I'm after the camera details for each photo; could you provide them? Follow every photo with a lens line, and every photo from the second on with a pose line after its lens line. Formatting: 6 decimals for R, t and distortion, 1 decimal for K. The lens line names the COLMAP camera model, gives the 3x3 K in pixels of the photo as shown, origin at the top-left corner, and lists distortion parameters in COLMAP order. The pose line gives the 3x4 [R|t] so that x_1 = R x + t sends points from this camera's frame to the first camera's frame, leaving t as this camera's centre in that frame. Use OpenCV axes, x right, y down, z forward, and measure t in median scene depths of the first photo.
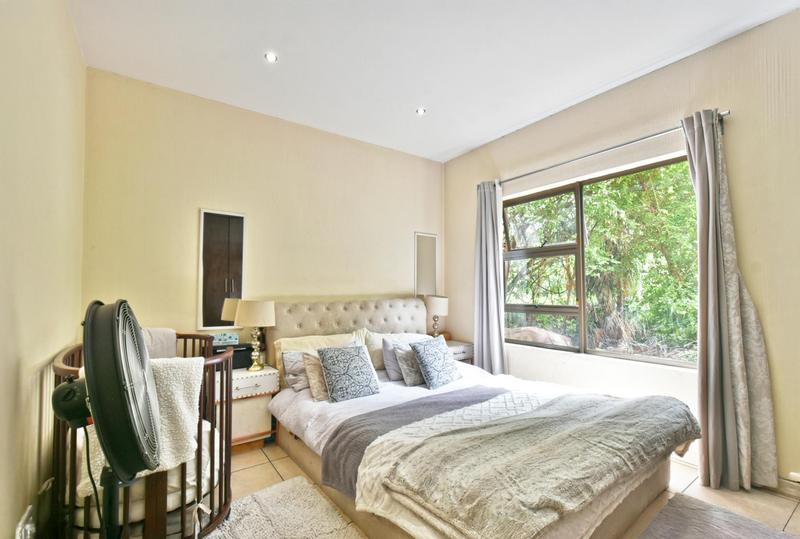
lens RADIAL K [[355.4, 0, 398.1], [0, 355.4, 286.0], [0, 0, 1]] dist [0.000177, -0.000086]
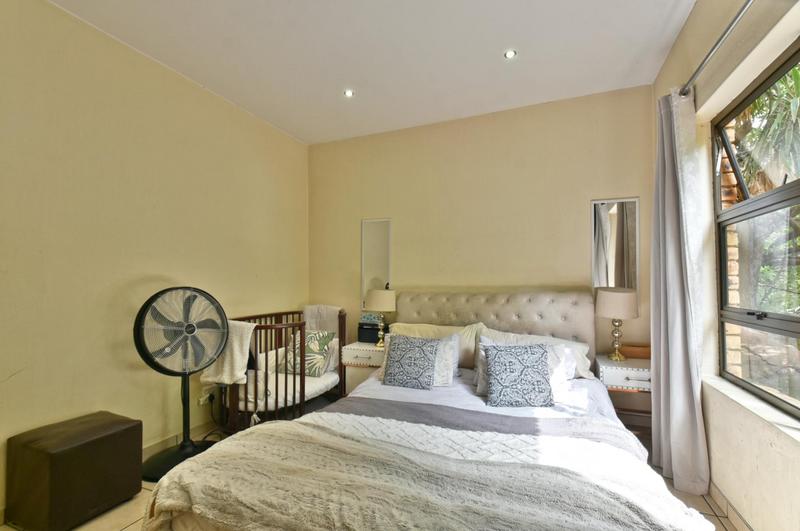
lens RADIAL K [[360.2, 0, 398.0], [0, 360.2, 275.1], [0, 0, 1]] dist [0.009846, -0.000416]
pose [[0.529857, -0.008267, -0.848047, 0.676731], [0.011242, 0.999933, -0.002723, -0.003101], [0.848012, -0.008091, 0.529915, 0.396677]]
